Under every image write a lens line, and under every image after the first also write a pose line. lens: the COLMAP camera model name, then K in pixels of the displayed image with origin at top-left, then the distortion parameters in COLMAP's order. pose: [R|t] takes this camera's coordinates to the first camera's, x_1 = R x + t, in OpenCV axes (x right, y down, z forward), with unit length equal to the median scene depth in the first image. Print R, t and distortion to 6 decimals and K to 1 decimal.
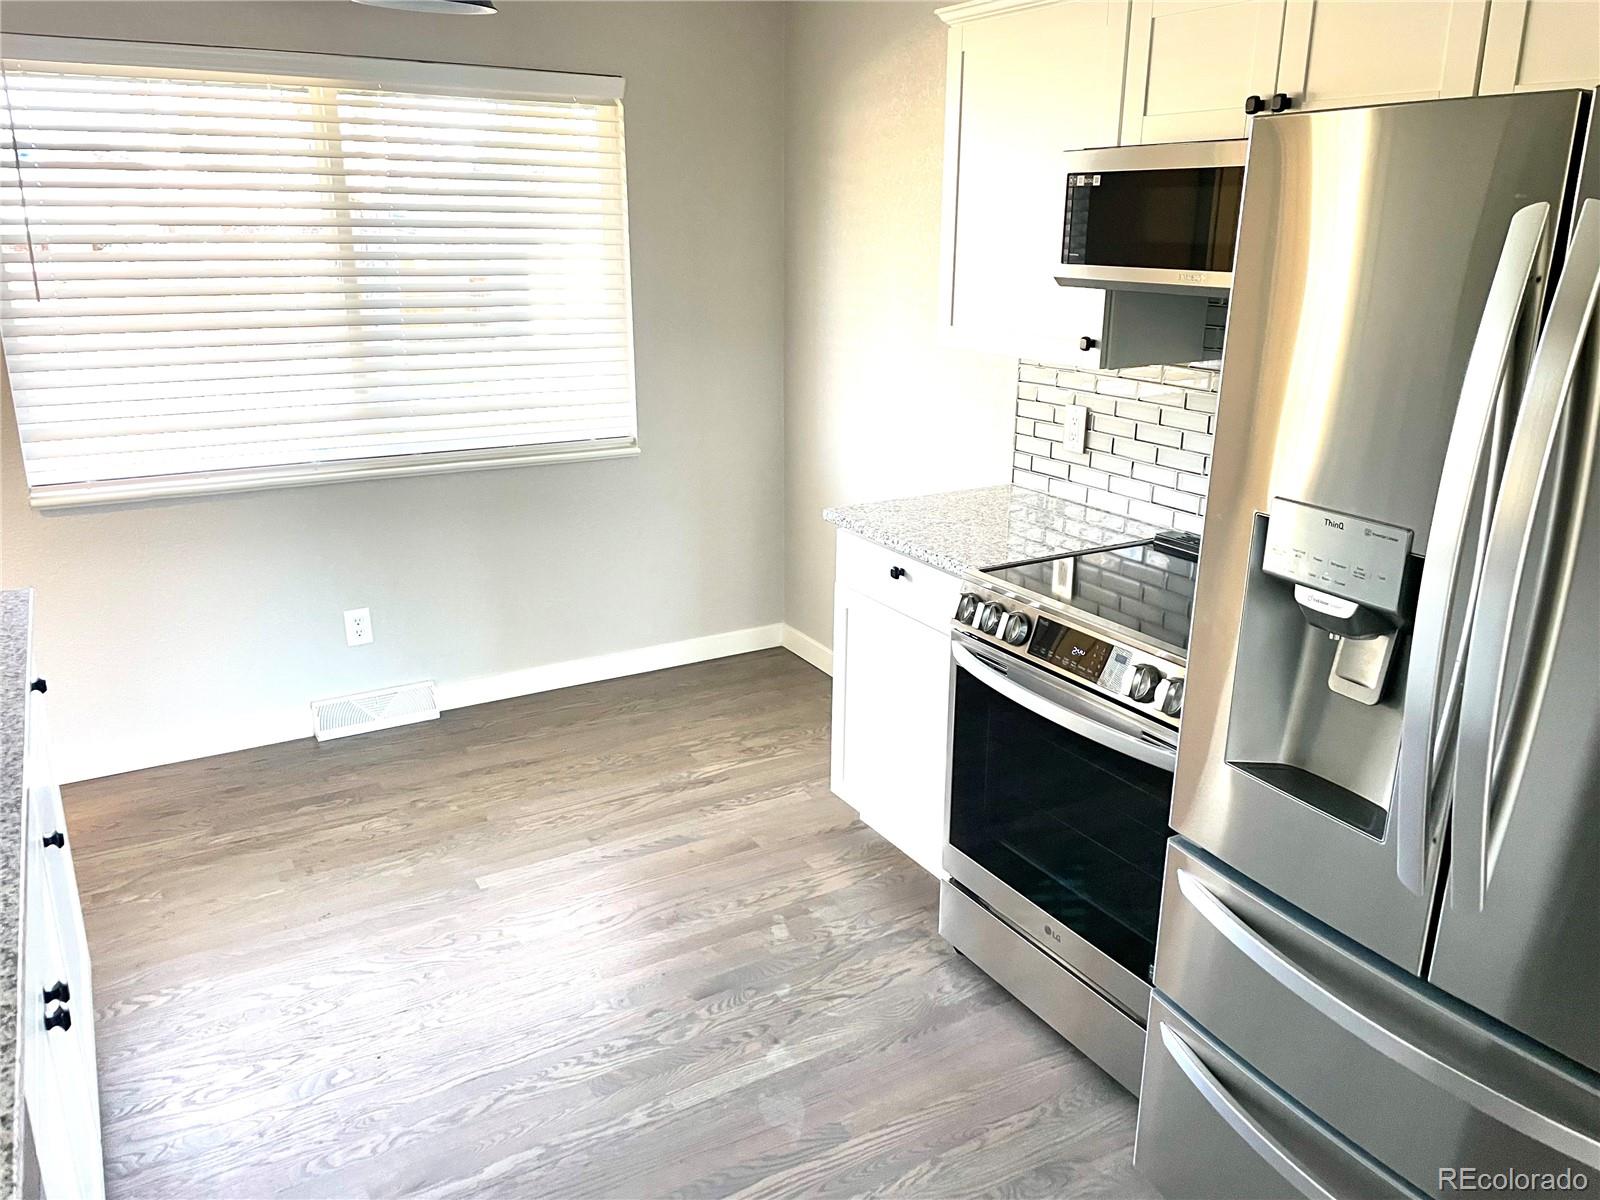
lens RADIAL K [[1211.9, 0, 802.6], [0, 1211.9, 594.2], [0, 0, 1]] dist [0.100760, -0.117635]
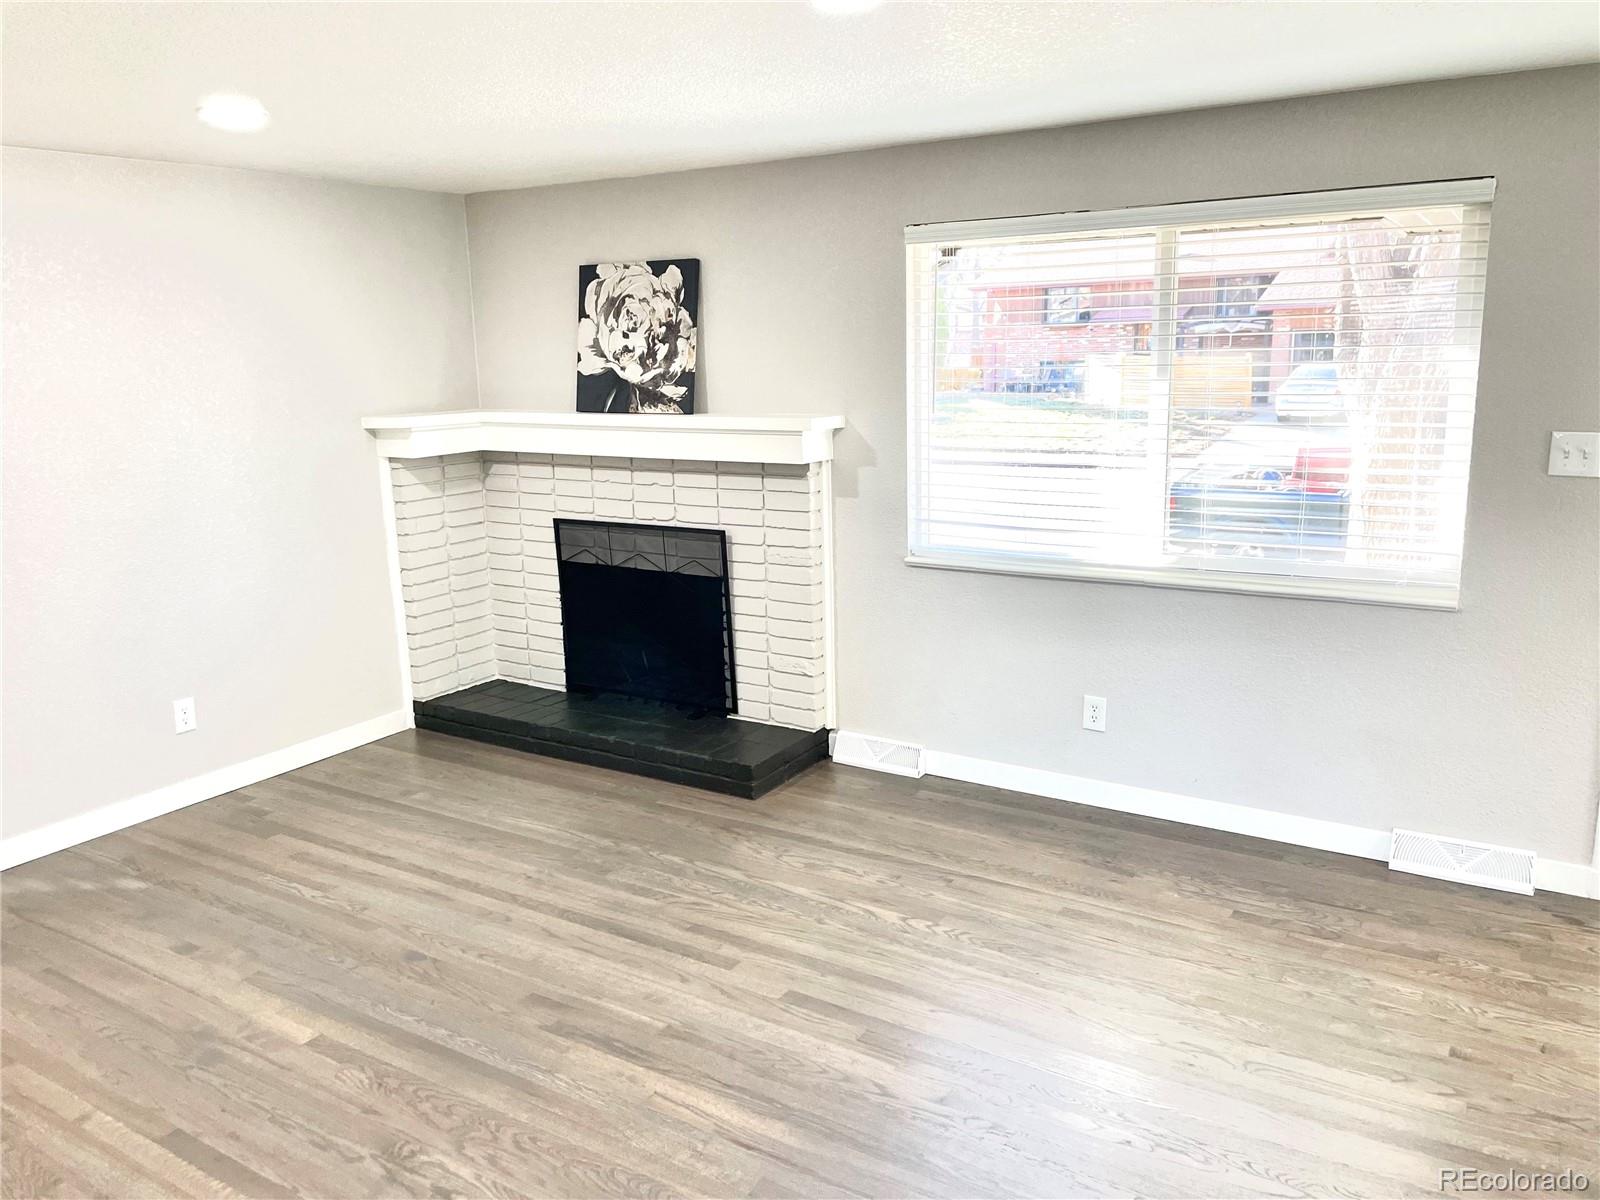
lens RADIAL K [[1211.9, 0, 802.6], [0, 1211.9, 594.2], [0, 0, 1]] dist [0.100760, -0.117635]
pose [[0.452247, 0.154698, -0.878374, 0.588950], [-0.246939, 0.968061, 0.043353, -0.075198], [0.857026, 0.197298, 0.476003, 0.313508]]
